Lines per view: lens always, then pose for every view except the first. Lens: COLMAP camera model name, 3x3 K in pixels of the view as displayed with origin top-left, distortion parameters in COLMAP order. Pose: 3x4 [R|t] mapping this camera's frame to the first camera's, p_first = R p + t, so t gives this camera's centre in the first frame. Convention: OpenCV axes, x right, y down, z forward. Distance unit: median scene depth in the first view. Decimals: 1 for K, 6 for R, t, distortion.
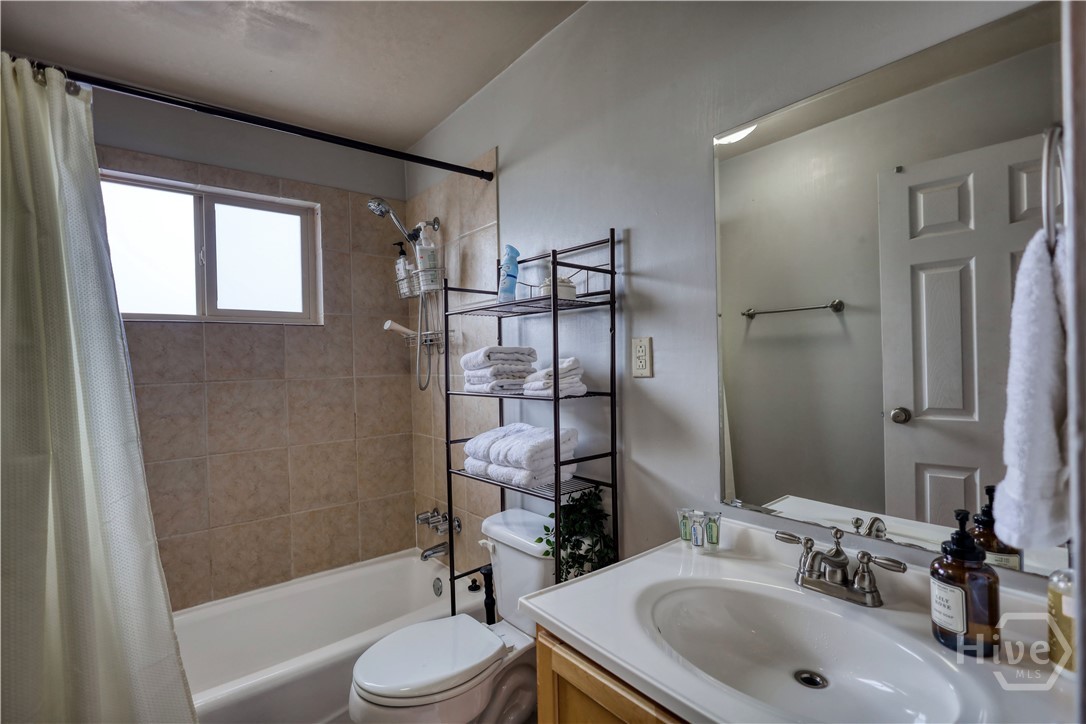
lens RADIAL K [[504.0, 0, 543.8], [0, 504.0, 368.0], [0, 0, 1]] dist [-0.000733, 0.000038]
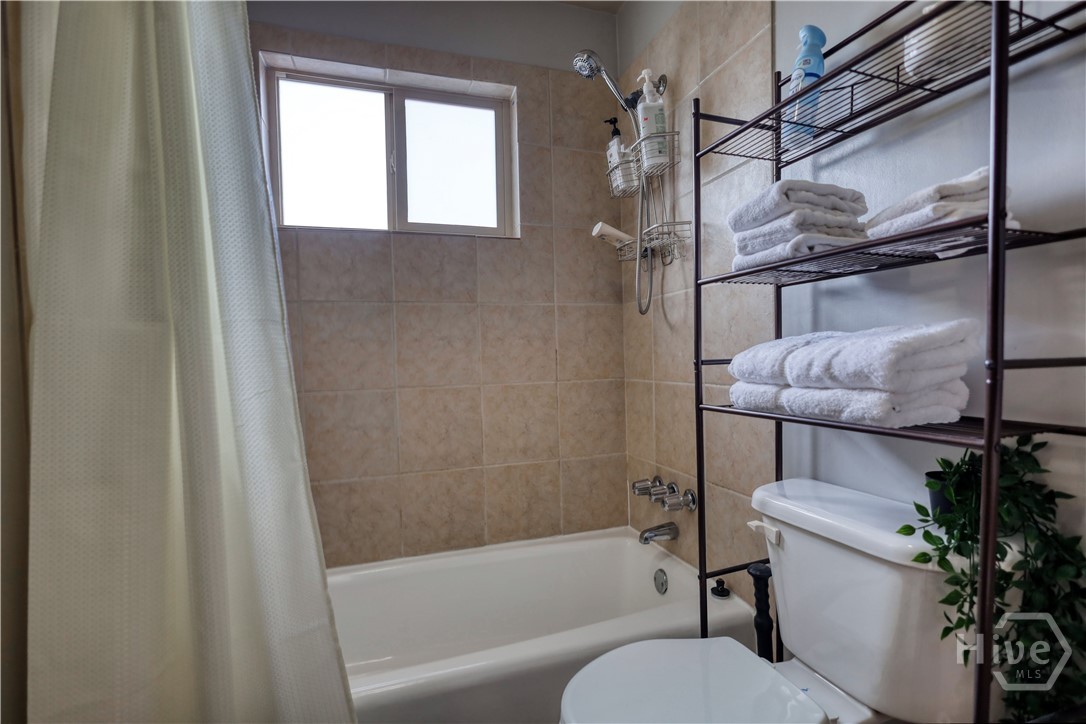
lens RADIAL K [[504.0, 0, 543.8], [0, 504.0, 368.0], [0, 0, 1]] dist [-0.000733, 0.000038]
pose [[0.932251, 0.006641, -0.361752, -0.110983], [-0.000072, 0.999835, 0.018170, 0.112534], [0.361813, -0.016913, 0.932097, 0.264469]]
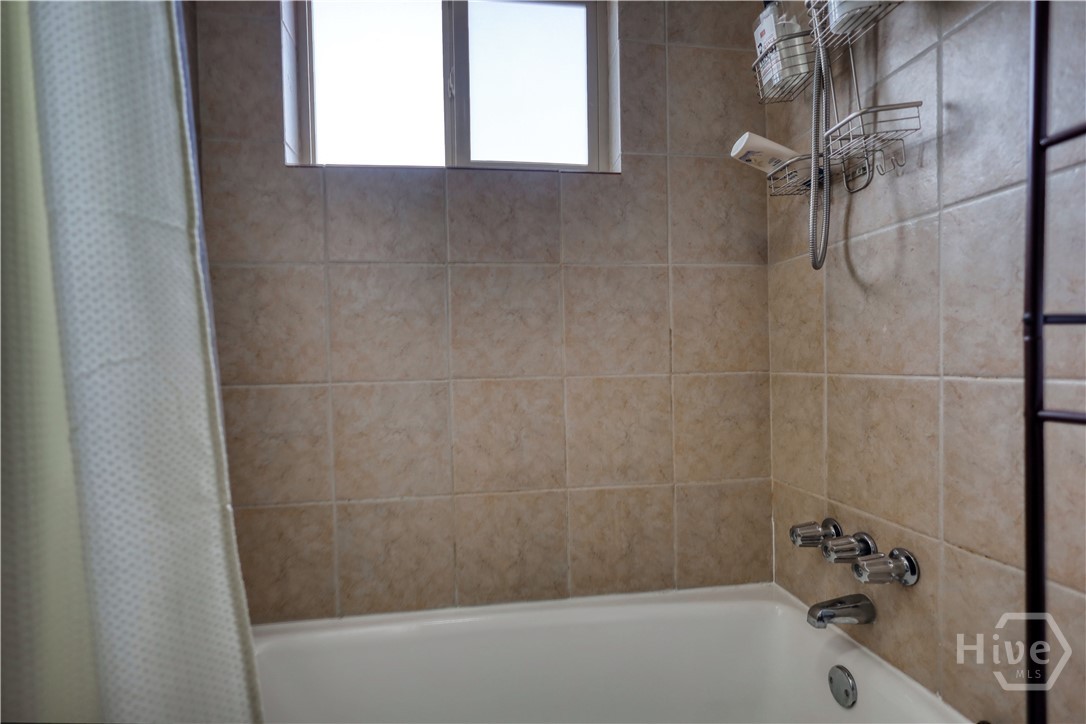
lens RADIAL K [[503.8, 0, 531.1], [0, 503.8, 368.3], [0, 0, 1]] dist [-0.000483, -0.000098]
pose [[0.848728, 0.013111, -0.528667, -0.223360], [-0.006403, 0.999874, 0.014518, 0.137002], [0.528791, -0.008937, 0.848705, 0.468636]]
